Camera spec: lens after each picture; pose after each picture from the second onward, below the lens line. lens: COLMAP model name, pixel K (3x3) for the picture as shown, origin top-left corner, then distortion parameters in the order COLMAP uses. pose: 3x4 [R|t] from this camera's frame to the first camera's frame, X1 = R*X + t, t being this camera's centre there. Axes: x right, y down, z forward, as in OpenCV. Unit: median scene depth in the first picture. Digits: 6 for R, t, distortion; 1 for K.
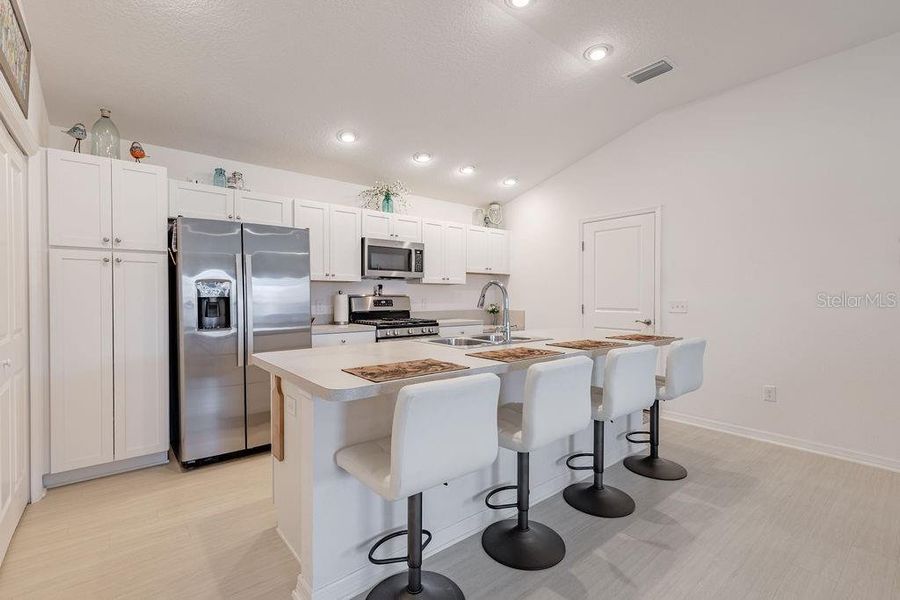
lens RADIAL K [[402.5, 0, 447.9], [0, 402.5, 299.4], [0, 0, 1]] dist [0.003698, 0.000786]
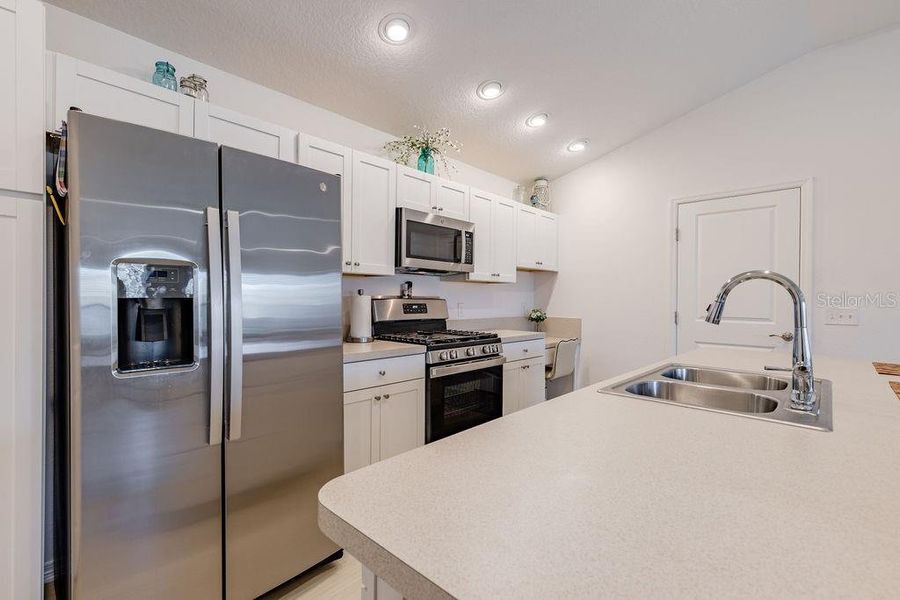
lens RADIAL K [[398.7, 0, 441.5], [0, 398.7, 301.4], [0, 0, 1]] dist [0.001276, 0.000299]
pose [[0.992695, 0.008113, 0.120374, -0.207548], [-0.008144, 0.999967, -0.000242, -0.003242], [-0.120372, -0.000740, 0.992729, 0.337873]]
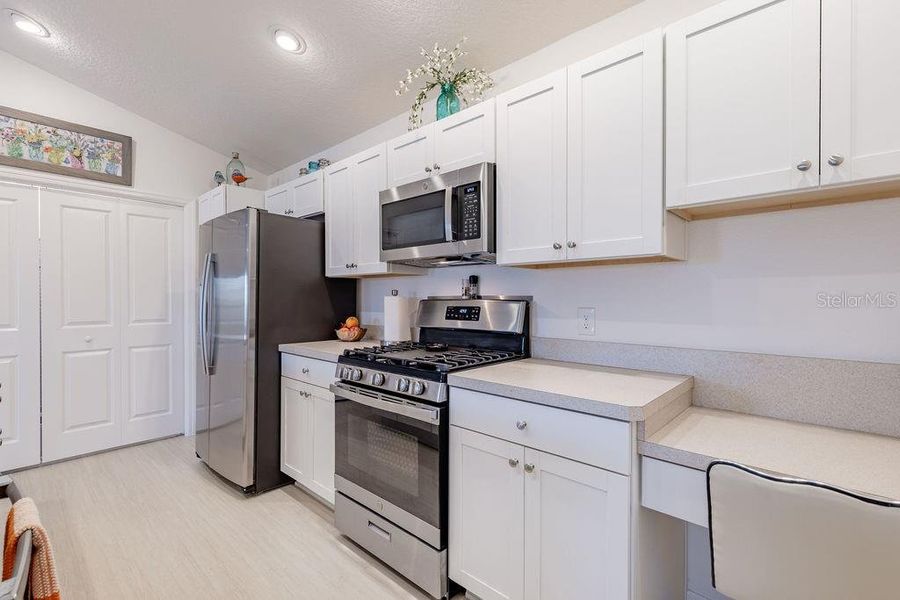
lens RADIAL K [[402.5, 0, 447.9], [0, 402.5, 299.4], [0, 0, 1]] dist [0.003698, 0.000786]
pose [[0.143114, 0.006323, -0.989686, 0.332546], [-0.005357, 0.999970, 0.005614, -0.010566], [0.989692, 0.004499, 0.143144, 0.959551]]
